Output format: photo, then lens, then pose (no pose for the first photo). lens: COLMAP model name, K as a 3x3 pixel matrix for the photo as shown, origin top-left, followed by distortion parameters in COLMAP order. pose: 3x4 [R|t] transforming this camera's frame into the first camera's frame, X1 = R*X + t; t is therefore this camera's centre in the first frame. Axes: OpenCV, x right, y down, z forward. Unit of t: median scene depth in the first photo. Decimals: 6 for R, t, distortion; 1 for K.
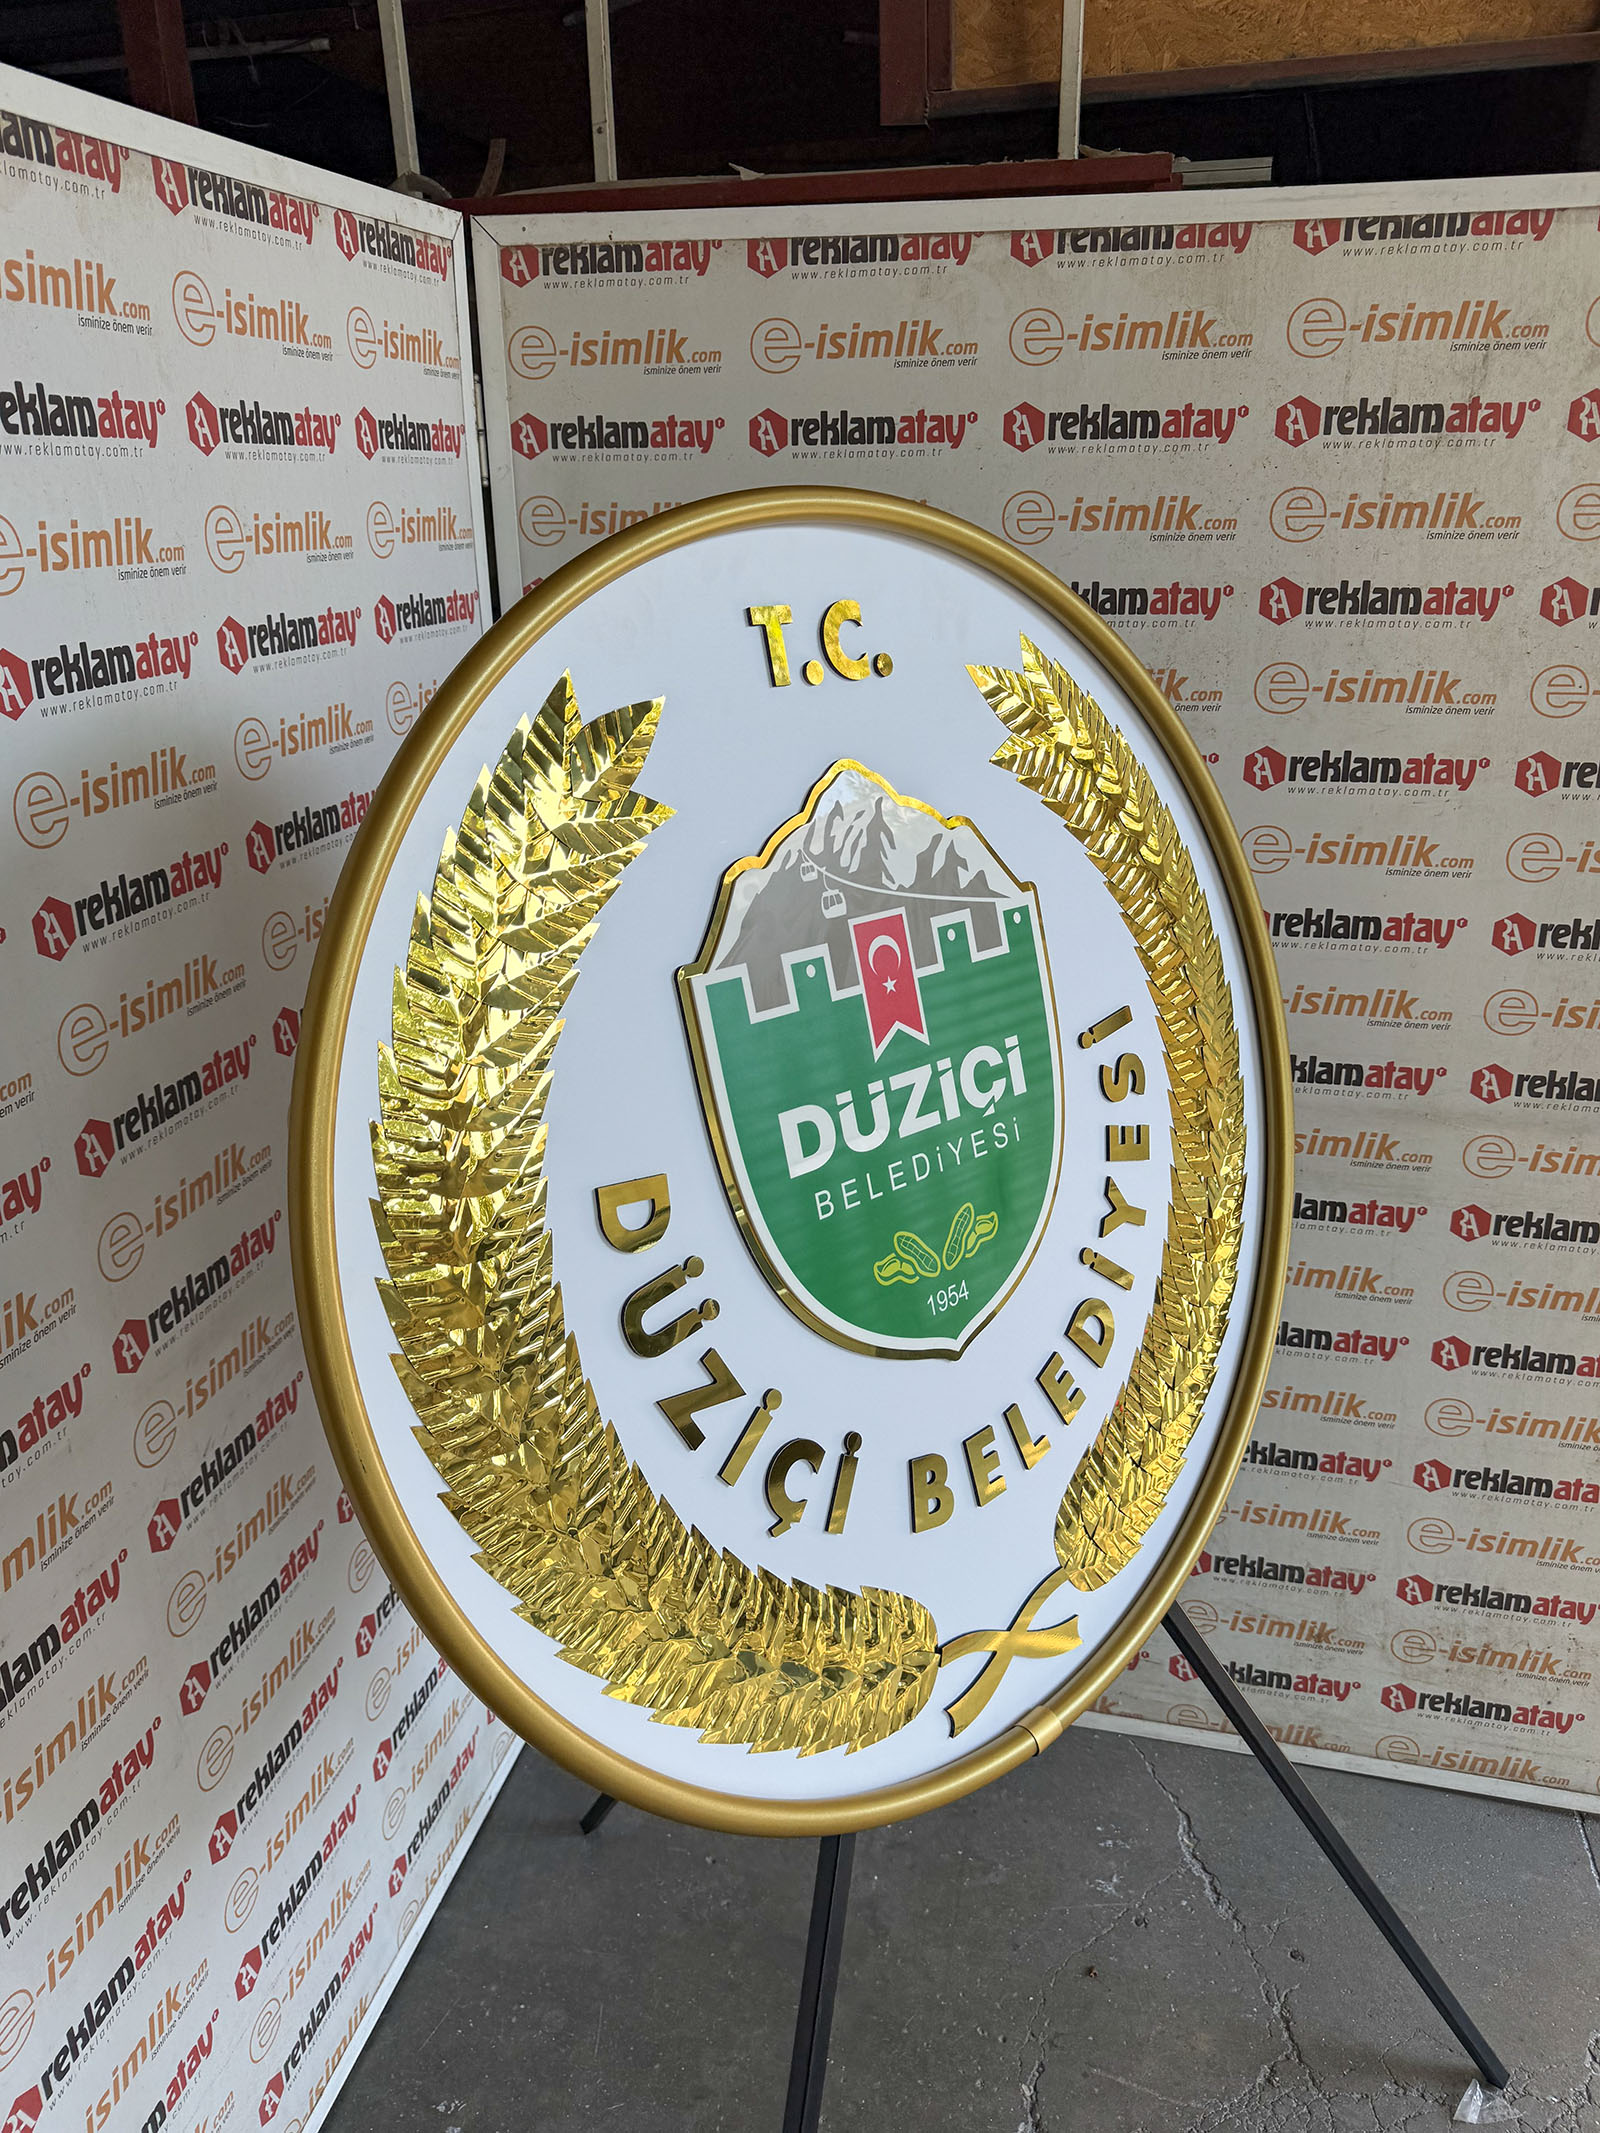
lens RADIAL K [[1549.6, 0, 809.9], [0, 1549.6, 1066.0], [0, 0, 1]] dist [0.010184, -0.023666]
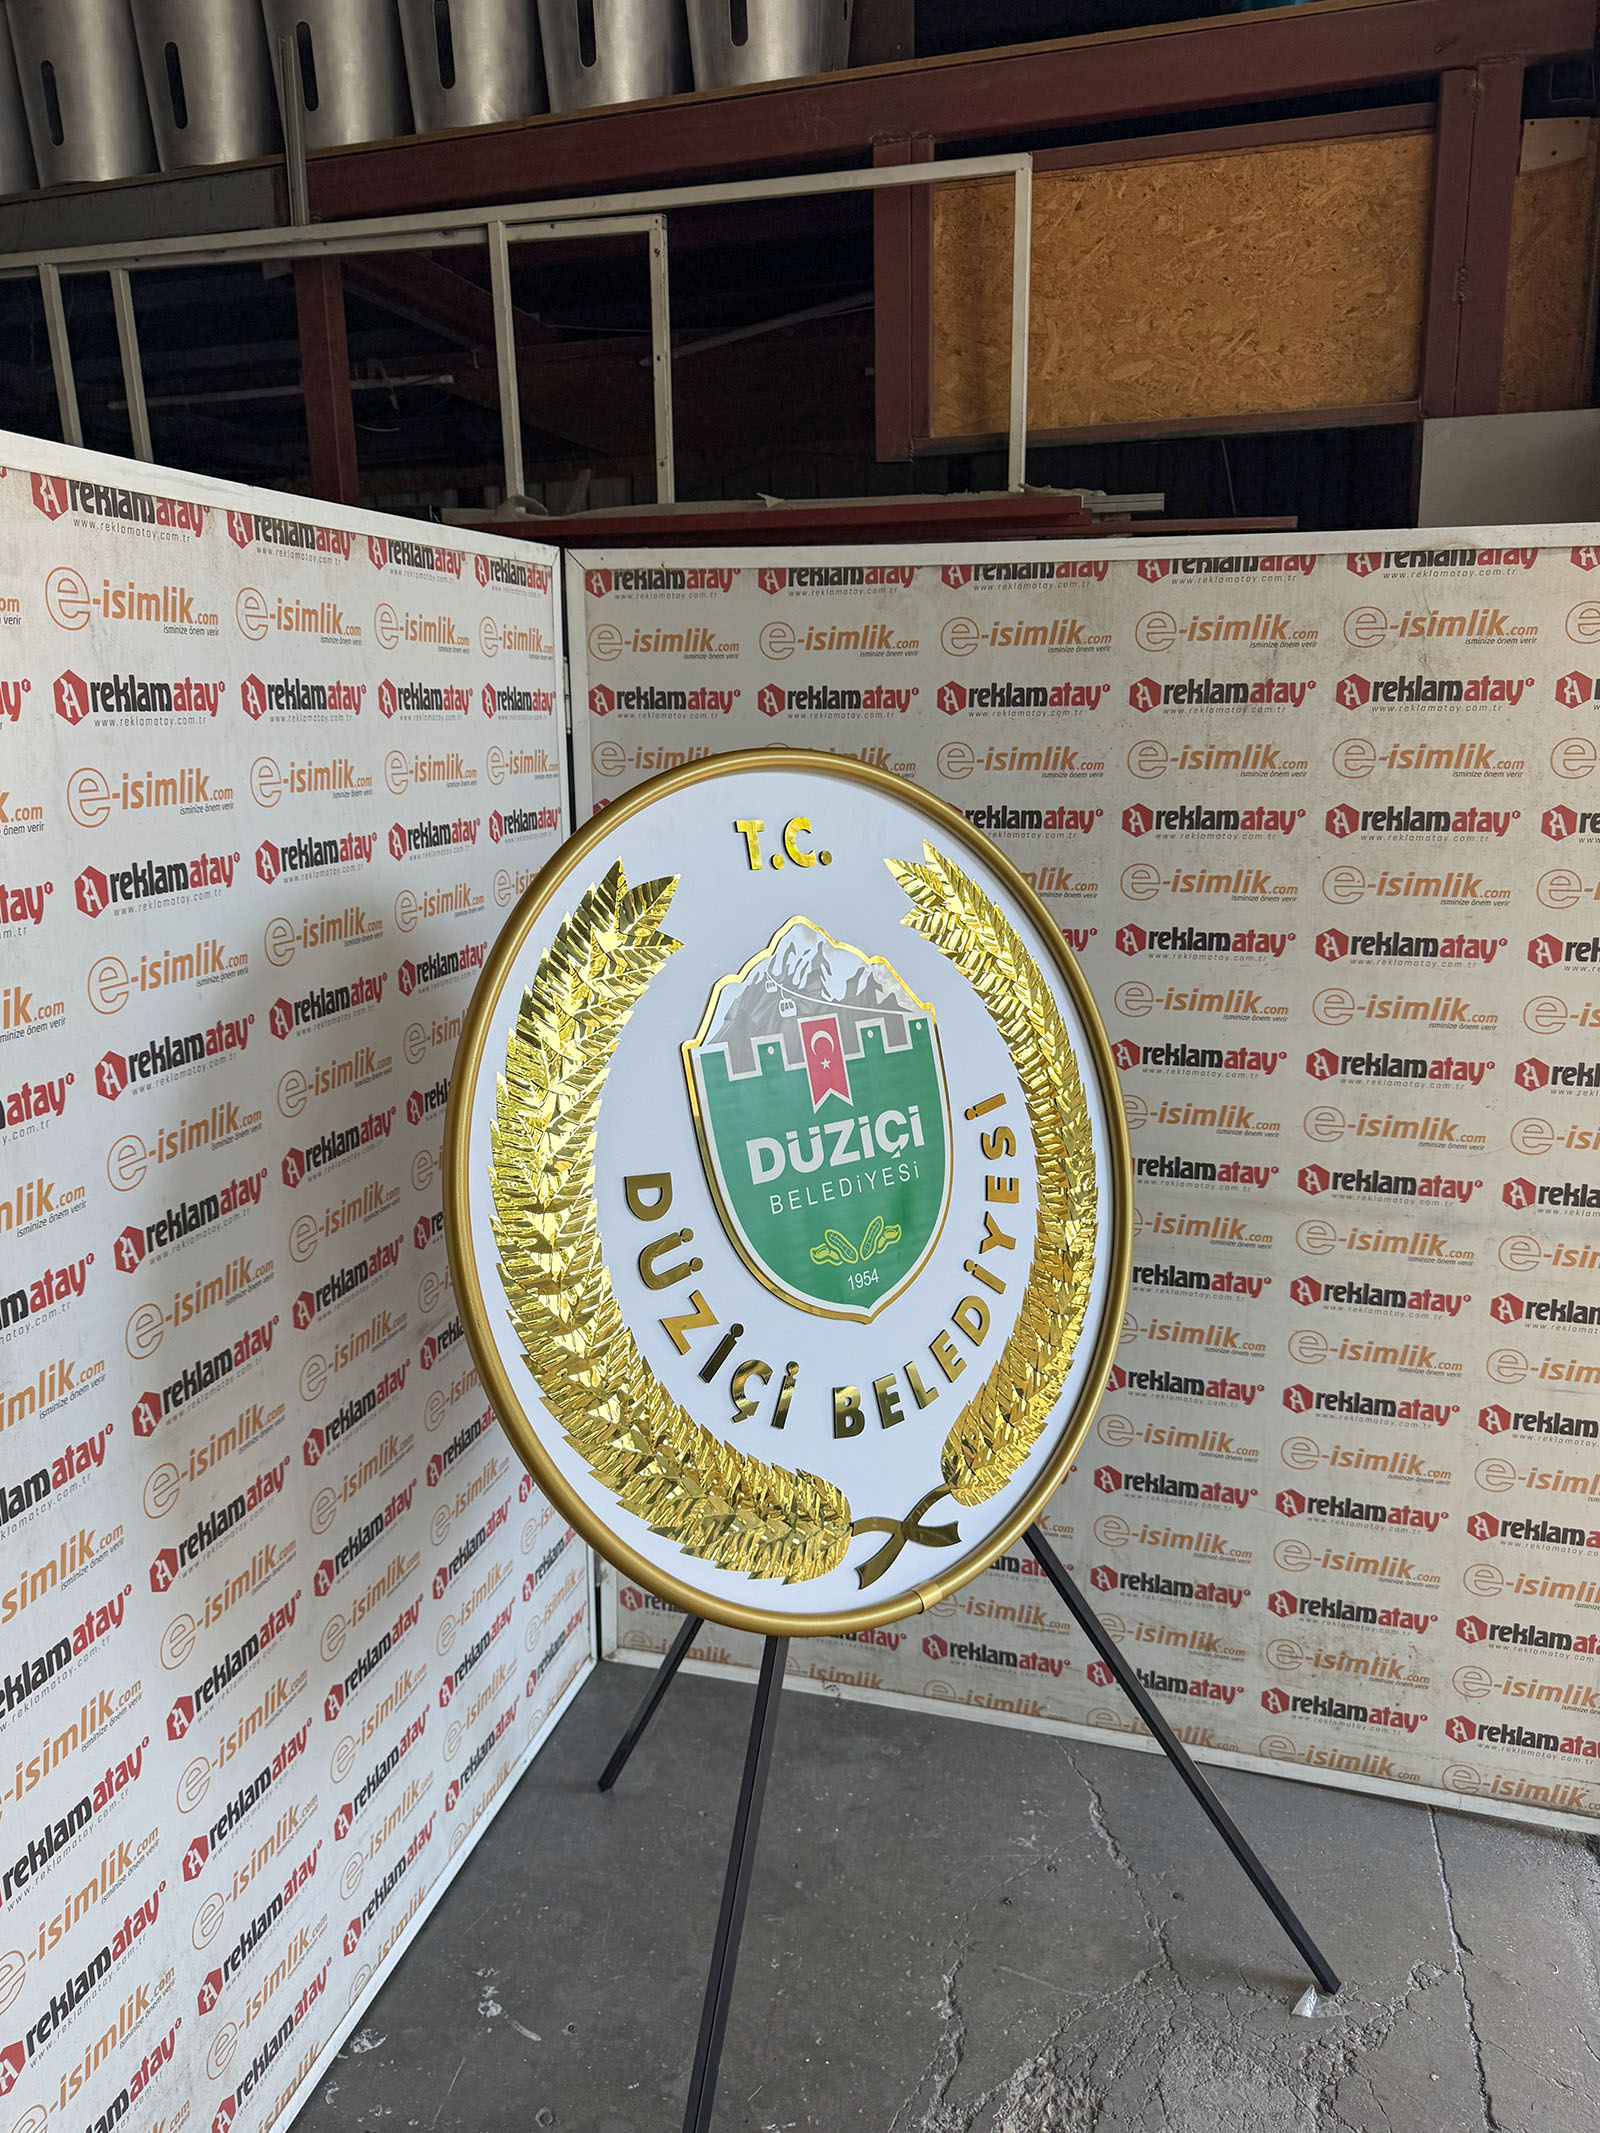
lens RADIAL K [[1510.3, 0, 788.0], [0, 1510.3, 1063.2], [0, 0, 1]] dist [0.062413, -0.106490]
pose [[0.998917, 0.016687, -0.043423, 0.058252], [-0.022135, 0.991505, -0.128171, 0.100389], [0.040915, 0.128994, 0.990801, -0.339390]]
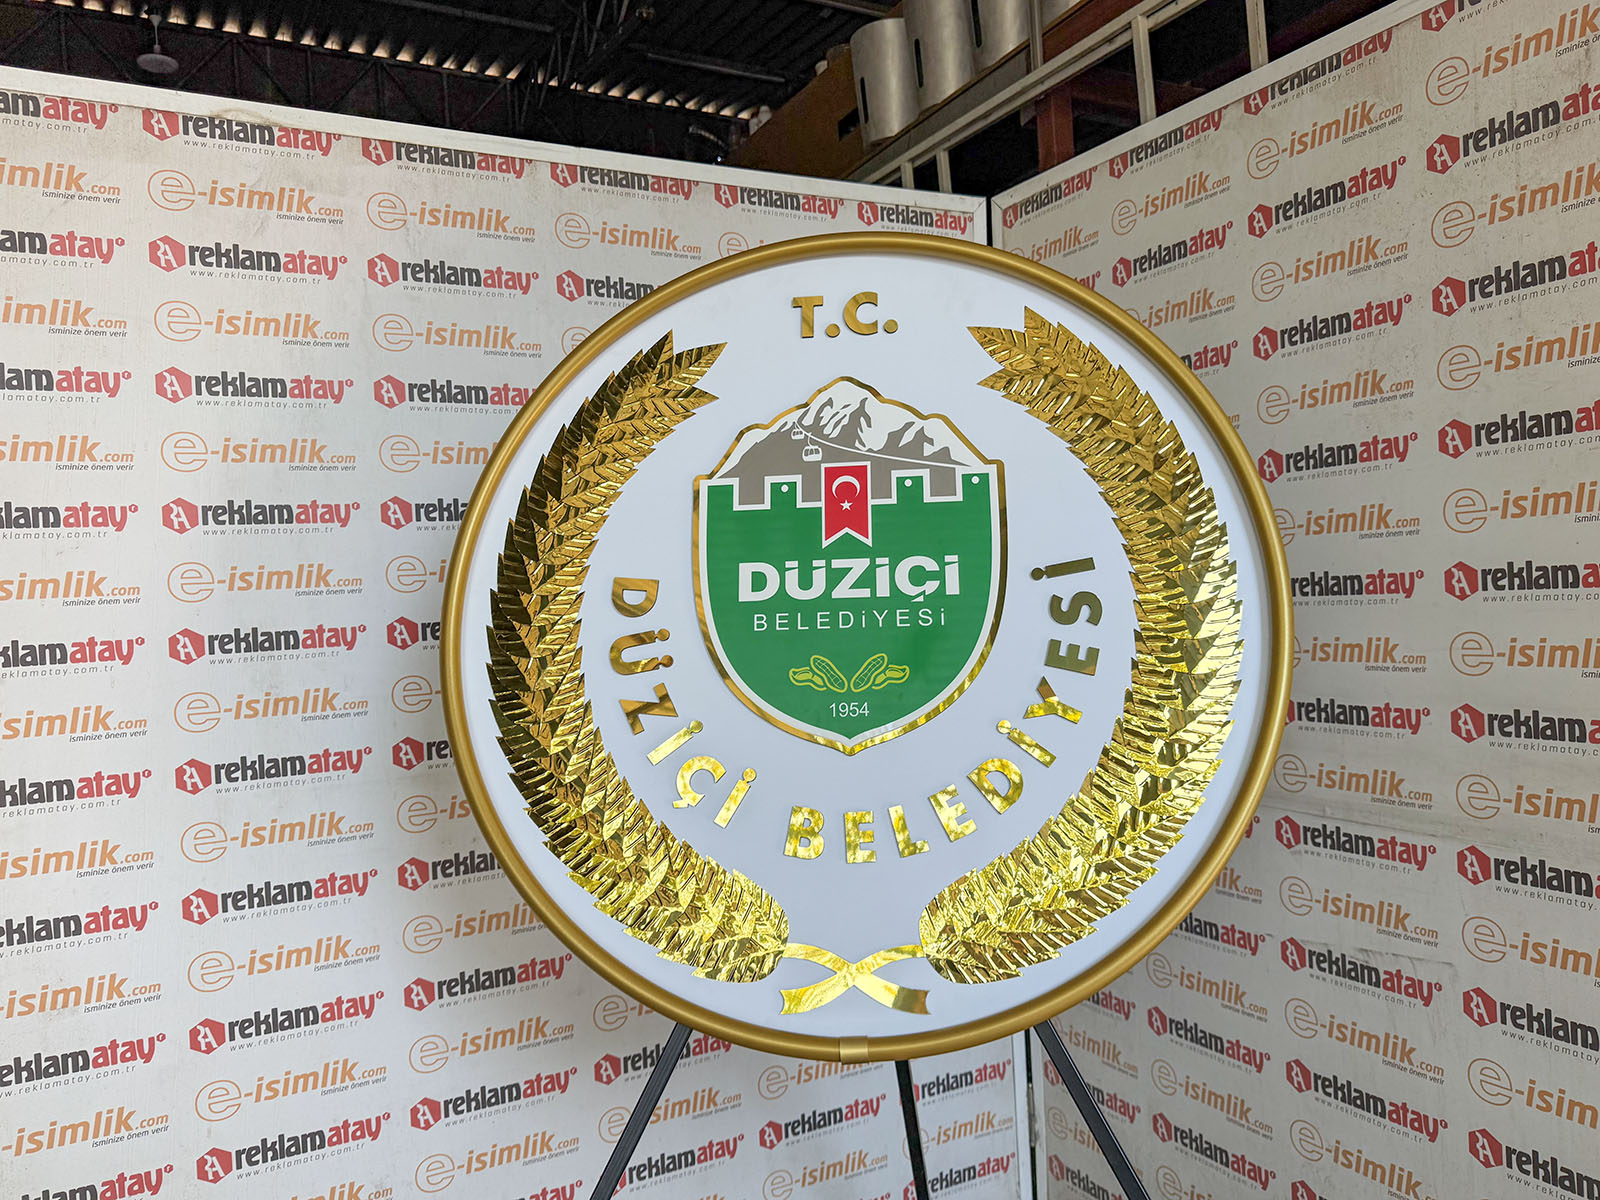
lens RADIAL K [[1162.4, 0, 802.9], [0, 1162.4, 595.1], [0, 0, 1]] dist [0.010184, -0.023666]
pose [[0.662125, -0.016373, -0.749215, 0.673154], [-0.221156, 0.950965, -0.216230, 0.223119], [0.716018, 0.308865, 0.626036, 0.185550]]
